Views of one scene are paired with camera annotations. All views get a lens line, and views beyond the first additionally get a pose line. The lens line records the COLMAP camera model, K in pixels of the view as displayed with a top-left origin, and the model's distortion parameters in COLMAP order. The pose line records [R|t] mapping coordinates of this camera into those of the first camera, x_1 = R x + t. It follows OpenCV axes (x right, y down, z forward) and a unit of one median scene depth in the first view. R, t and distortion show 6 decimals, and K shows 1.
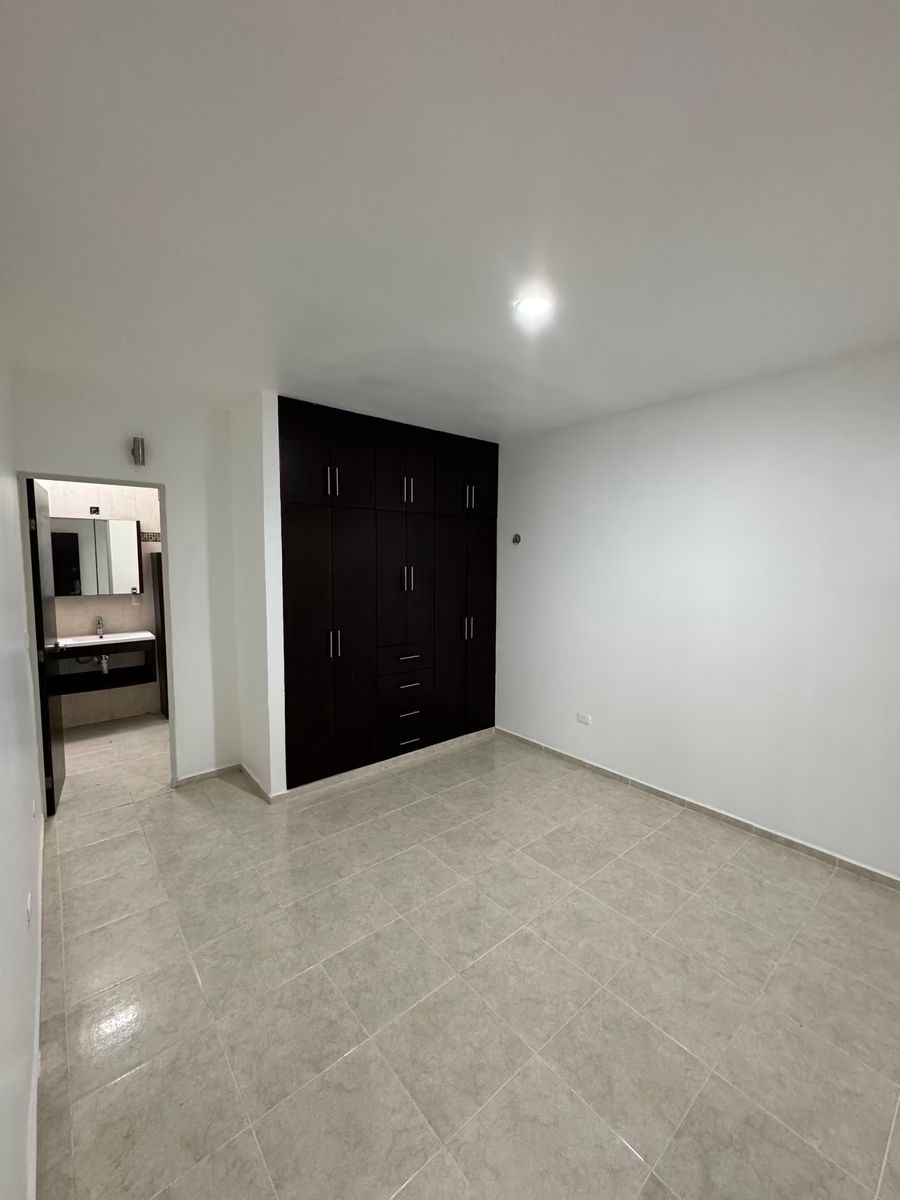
lens RADIAL K [[482.1, 0, 446.9], [0, 482.1, 597.2], [0, 0, 1]] dist [-0.003324, 0.000849]
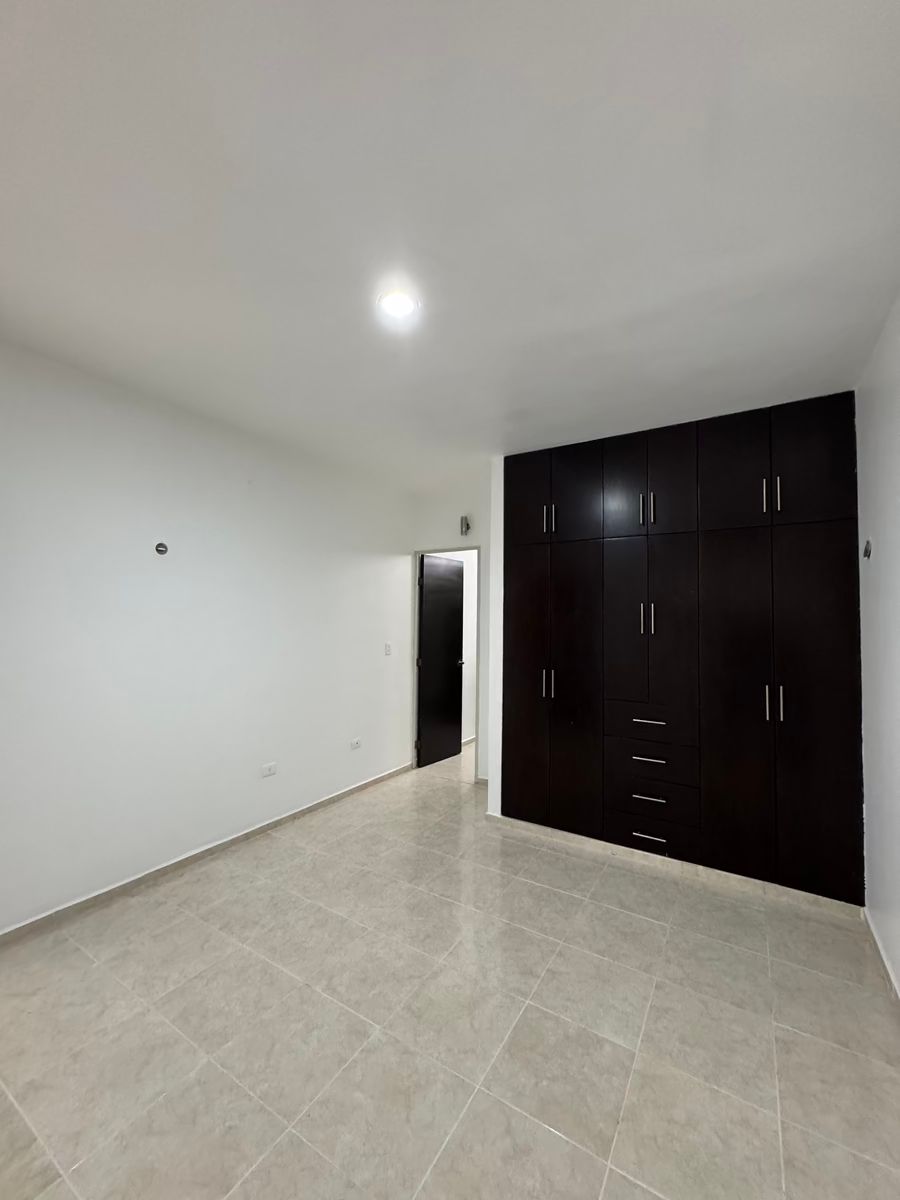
lens RADIAL K [[482.1, 0, 452.8], [0, 482.1, 598.3], [0, 0, 1]] dist [-0.003324, 0.000849]
pose [[0.311362, -0.042531, -0.949339, 0.928044], [-0.087946, 0.993421, -0.073350, 0.022868], [0.946213, 0.106329, 0.305574, 0.749511]]
